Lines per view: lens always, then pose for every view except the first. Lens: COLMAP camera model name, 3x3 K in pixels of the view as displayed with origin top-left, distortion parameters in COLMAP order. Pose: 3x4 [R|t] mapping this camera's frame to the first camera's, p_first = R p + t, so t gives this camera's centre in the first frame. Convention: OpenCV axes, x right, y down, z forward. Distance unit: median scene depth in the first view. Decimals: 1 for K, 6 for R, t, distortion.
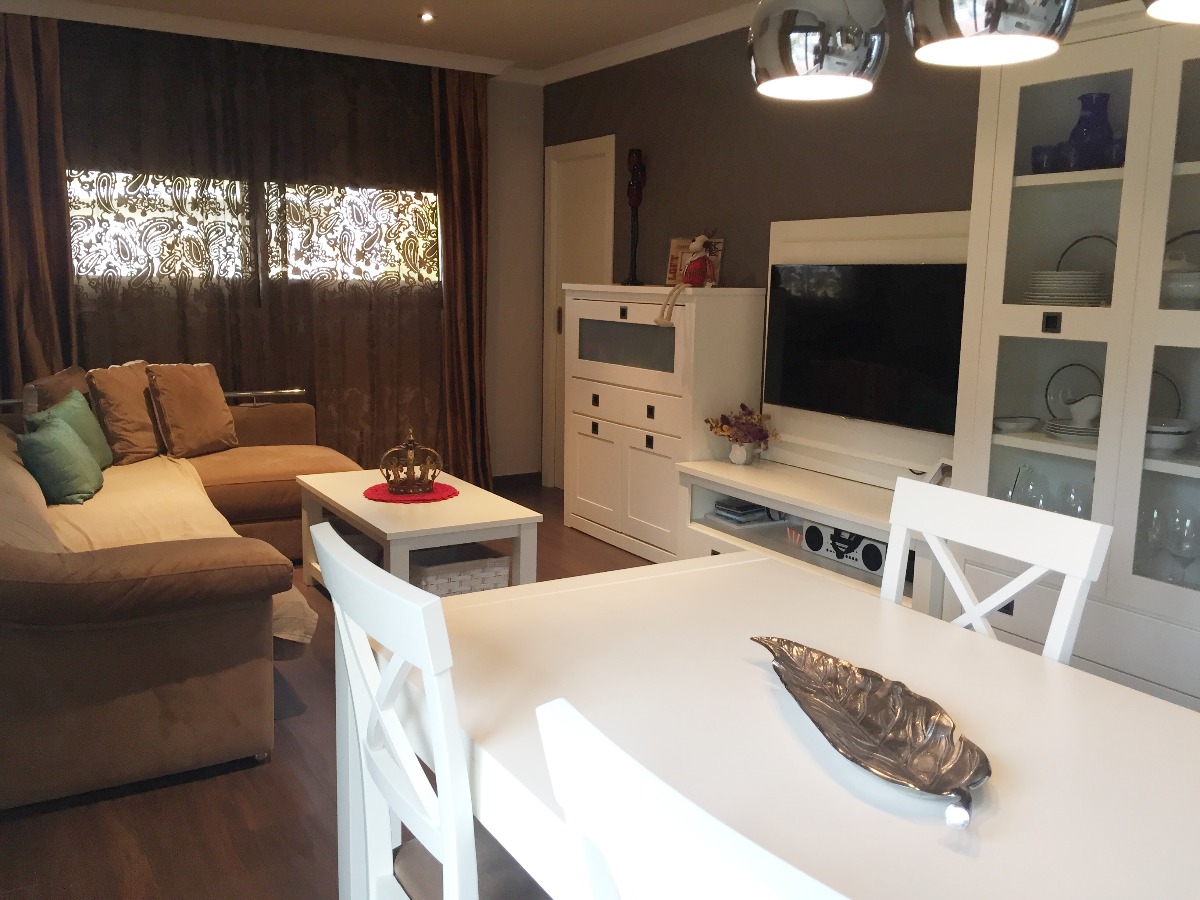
lens RADIAL K [[1038.2, 0, 597.4], [0, 1038.2, 450.0], [0, 0, 1]] dist [0.093476, -0.132701]
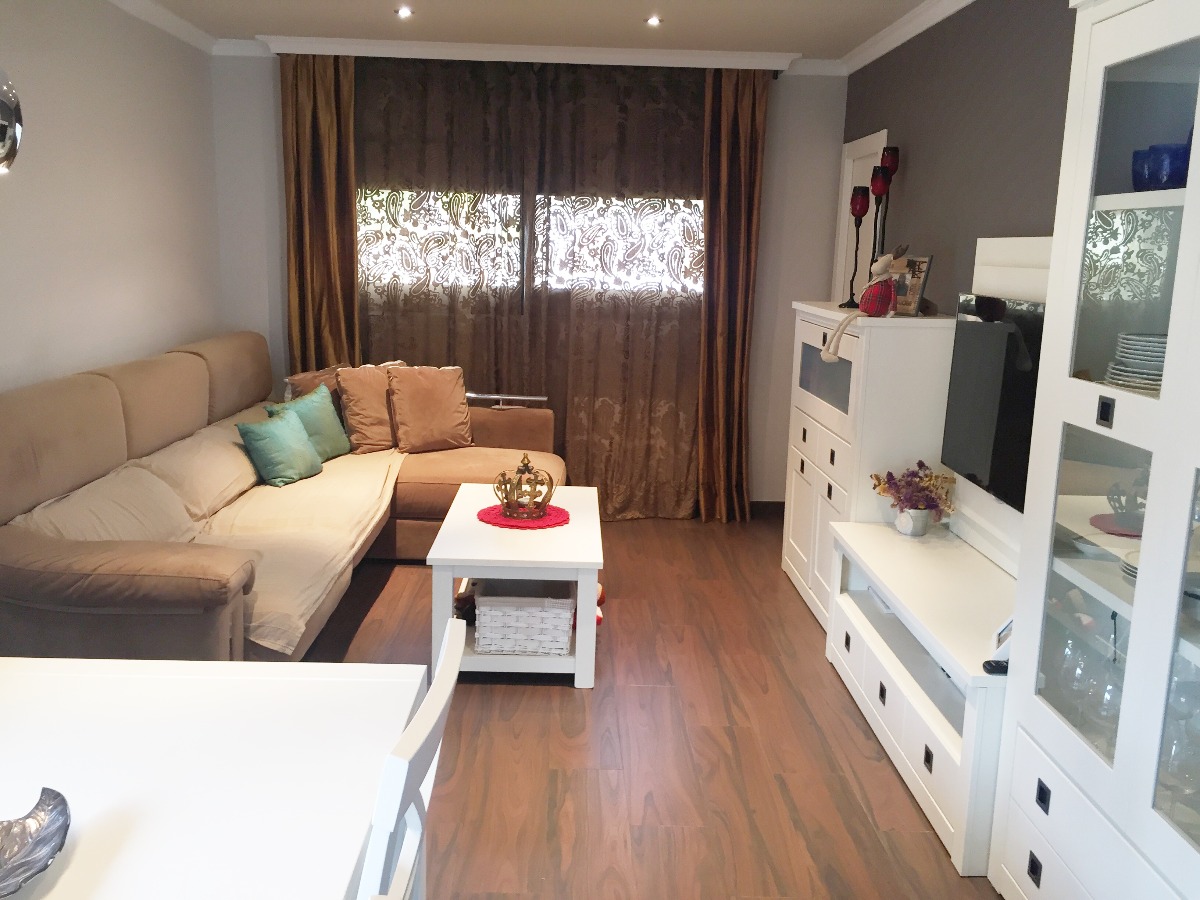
lens RADIAL K [[1038.2, 0, 595.7], [0, 1038.2, 449.0], [0, 0, 1]] dist [0.093476, -0.132701]
pose [[0.859940, 0.104573, -0.499568, 0.291069], [-0.097453, 0.994420, 0.040407, -0.054817], [0.501005, 0.013937, 0.865332, 0.143882]]
